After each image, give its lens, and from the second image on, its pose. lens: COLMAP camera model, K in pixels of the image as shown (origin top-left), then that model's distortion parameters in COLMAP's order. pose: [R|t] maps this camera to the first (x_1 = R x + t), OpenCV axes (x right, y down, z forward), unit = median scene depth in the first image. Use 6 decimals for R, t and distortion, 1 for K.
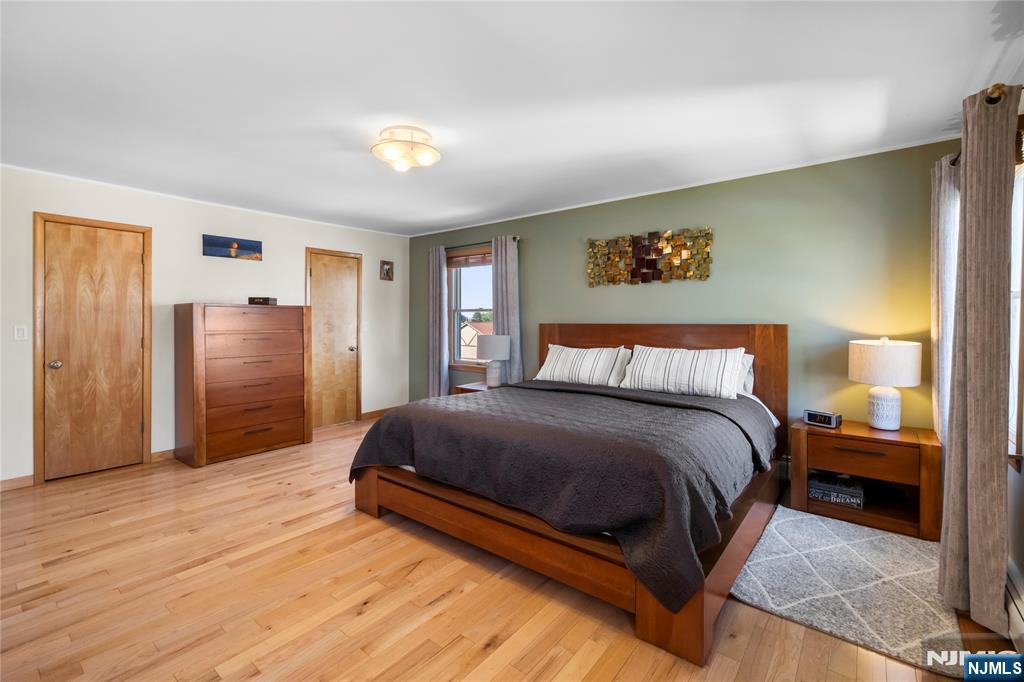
lens RADIAL K [[455.8, 0, 503.3], [0, 455.8, 320.0], [0, 0, 1]] dist [-0.001384, -0.000411]
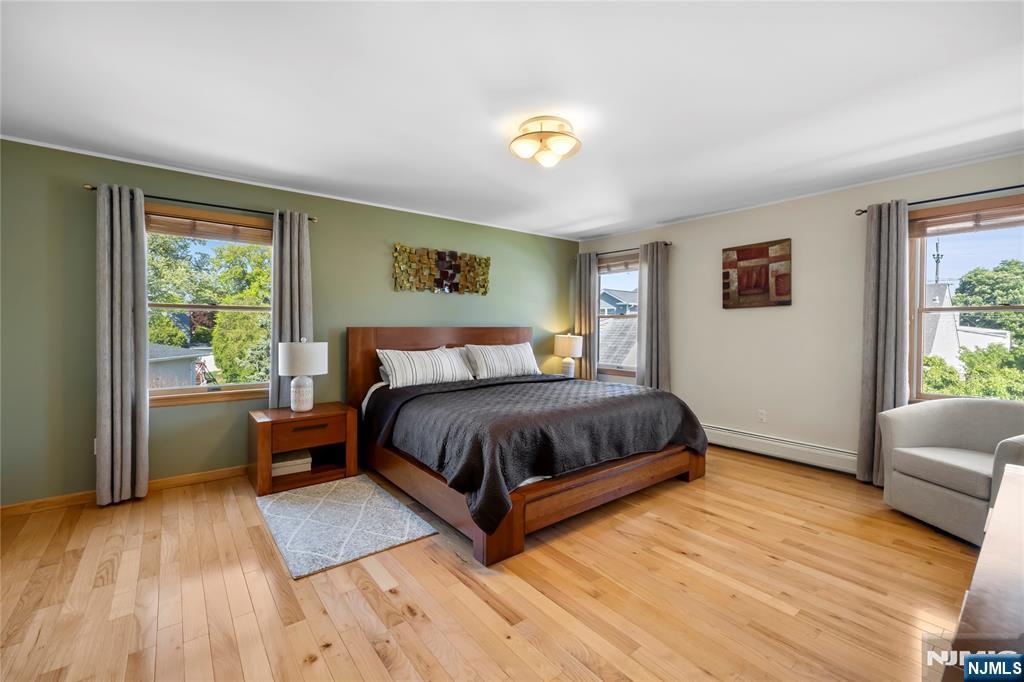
lens RADIAL K [[427.3, 0, 515.9], [0, 427.3, 331.8], [0, 0, 1]] dist [0.000116, 0.000199]
pose [[0.212428, -0.013108, 0.977089, -0.948315], [-0.008125, 0.999852, 0.015180, 0.003439], [-0.977143, -0.011163, 0.212290, 0.748886]]
